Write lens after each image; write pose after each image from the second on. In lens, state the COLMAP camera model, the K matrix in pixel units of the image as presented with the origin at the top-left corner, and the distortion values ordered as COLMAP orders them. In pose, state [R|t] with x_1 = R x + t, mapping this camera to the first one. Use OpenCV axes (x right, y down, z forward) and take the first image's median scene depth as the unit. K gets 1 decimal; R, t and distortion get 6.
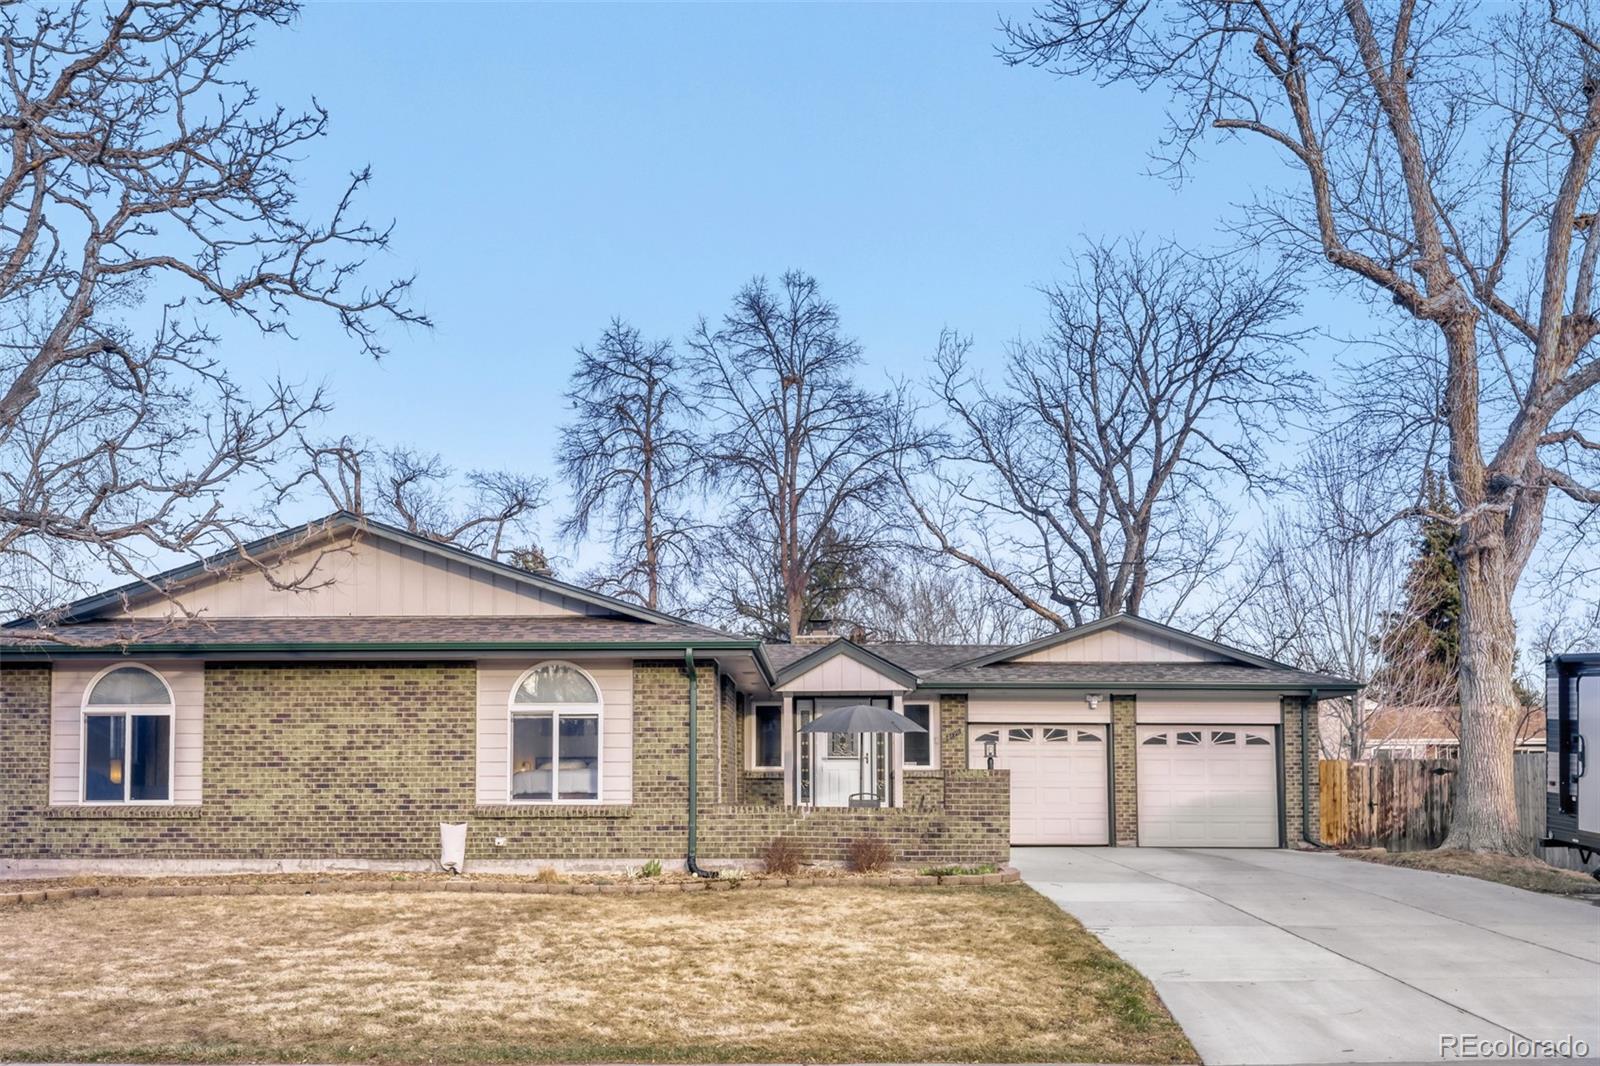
lens RADIAL K [[1617.1, 0, 801.3], [0, 1617.1, 520.8], [0, 0, 1]] dist [-0.002937, 0.000000]
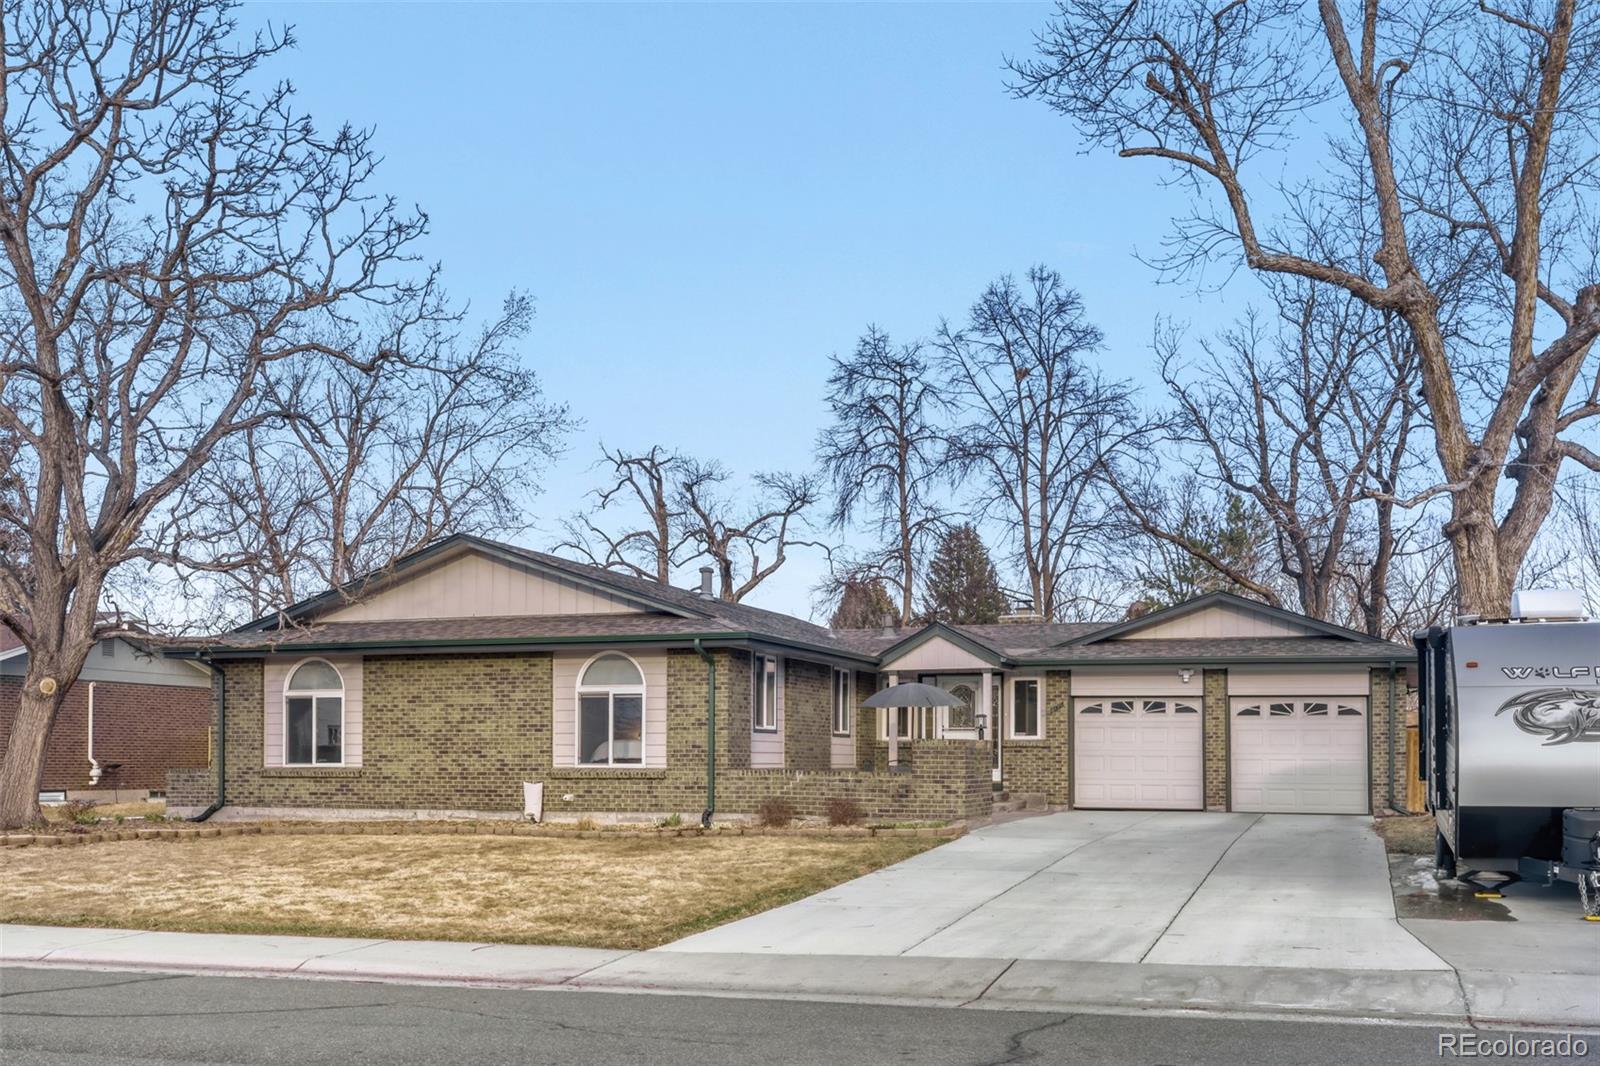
lens RADIAL K [[1617.1, 0, 800.3], [0, 1617.1, 543.4], [0, 0, 1]] dist [-0.002937, 0.000000]
pose [[0.953547, -0.036719, -0.298997, 0.346048], [0.046162, 0.998632, 0.024579, -0.017224], [0.297686, -0.037239, 0.953937, -0.115668]]
